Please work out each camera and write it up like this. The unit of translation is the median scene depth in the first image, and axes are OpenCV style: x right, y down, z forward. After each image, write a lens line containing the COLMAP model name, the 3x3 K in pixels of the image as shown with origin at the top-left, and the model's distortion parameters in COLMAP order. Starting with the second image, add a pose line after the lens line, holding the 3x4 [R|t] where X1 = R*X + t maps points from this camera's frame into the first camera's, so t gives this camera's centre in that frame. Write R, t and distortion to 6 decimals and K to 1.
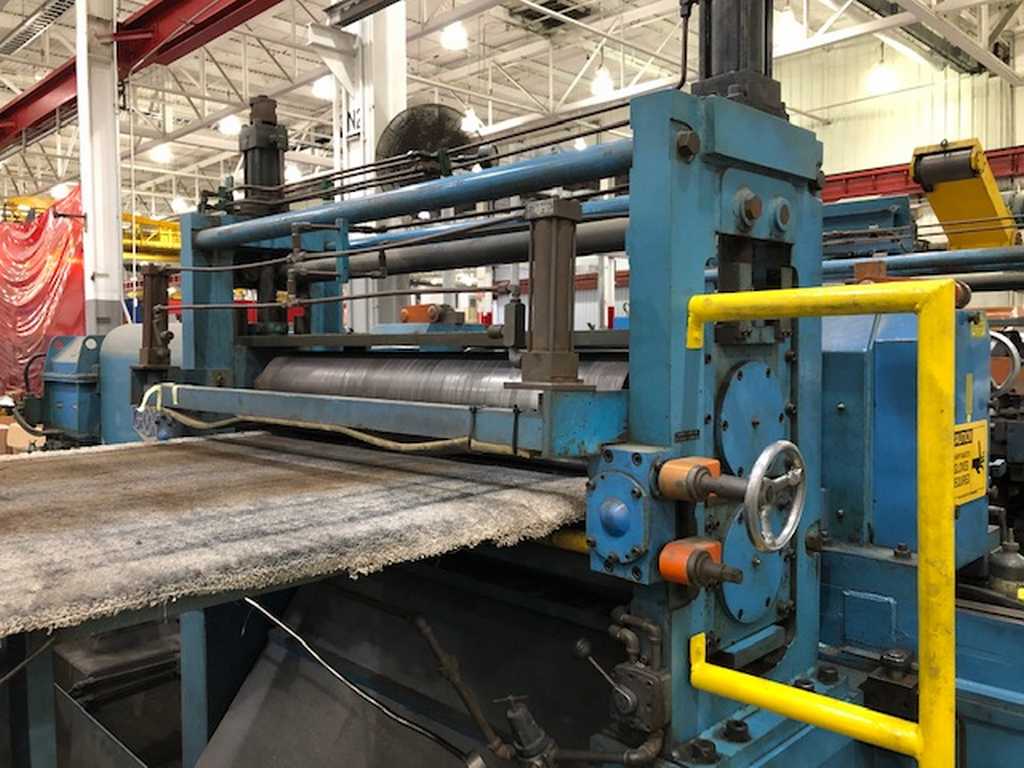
lens RADIAL K [[847.7, 0, 517.4], [0, 847.7, 378.5], [0, 0, 1]] dist [0.027308, -0.021501]
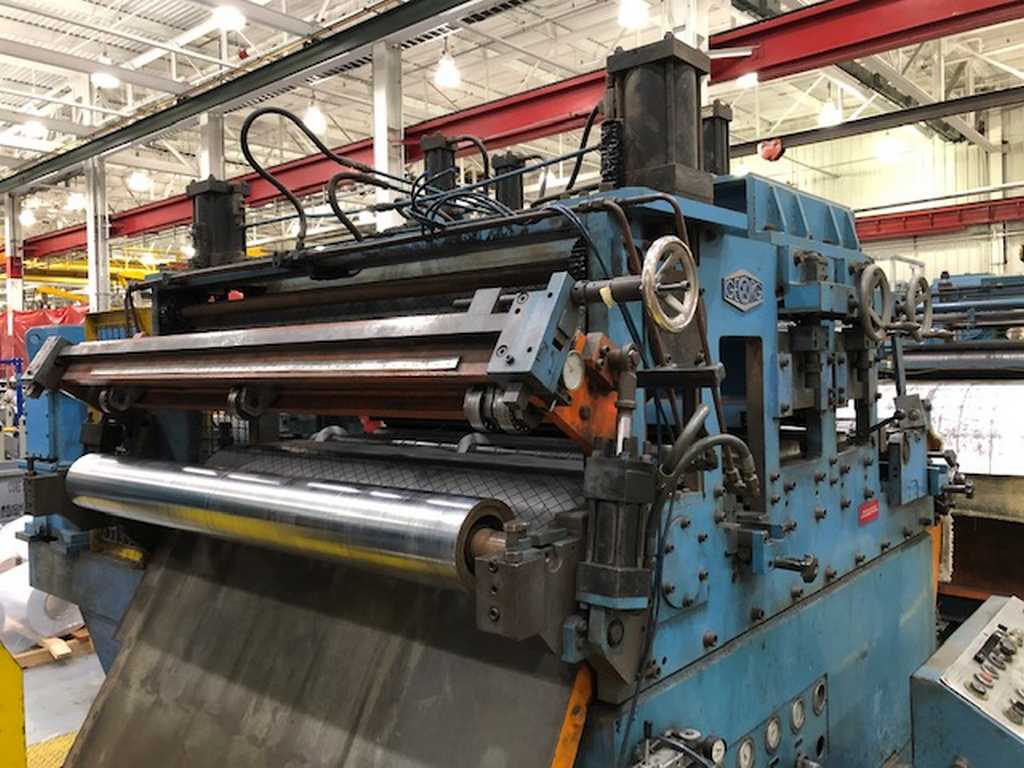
lens RADIAL K [[847.7, 0, 515.0], [0, 847.7, 390.3], [0, 0, 1]] dist [0.027308, -0.021501]
pose [[0.997598, -0.017651, 0.066988, -0.206394], [0.018391, 0.999776, -0.010456, 0.013742], [-0.066789, 0.011663, 0.997699, -0.213158]]
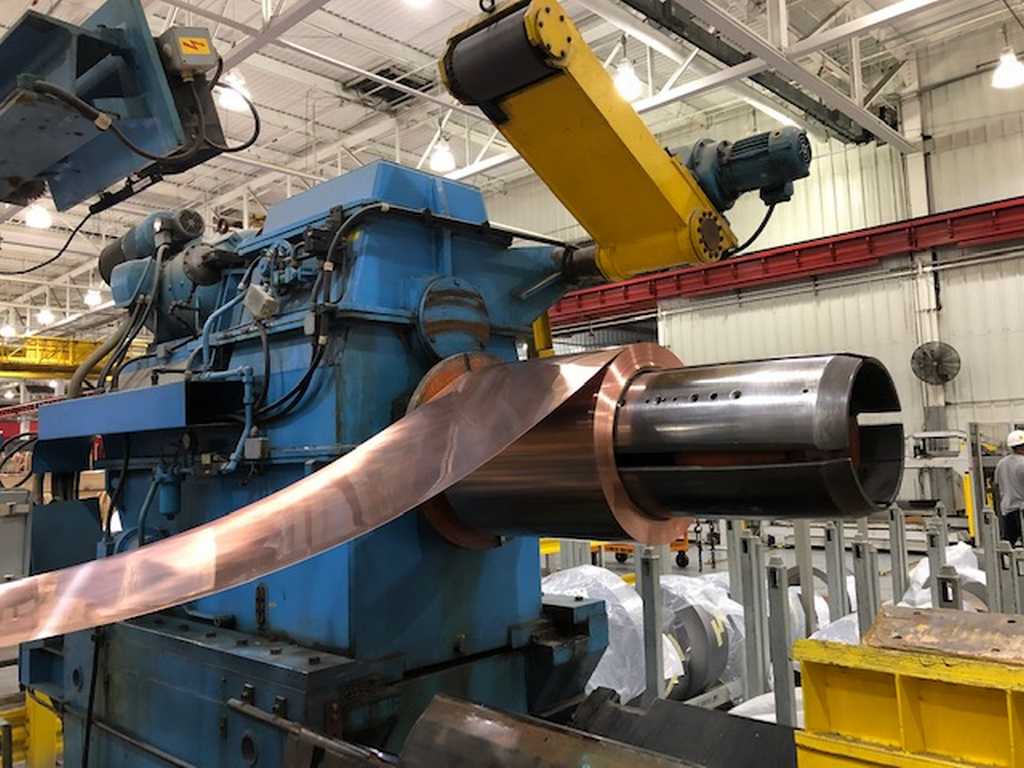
lens RADIAL K [[847.7, 0, 504.5], [0, 847.7, 384.5], [0, 0, 1]] dist [0.027308, -0.021501]
pose [[0.999522, -0.022378, 0.021329, 0.134773], [0.024931, 0.991445, -0.128119, -0.002631], [-0.018280, 0.128590, 0.991529, 0.153884]]
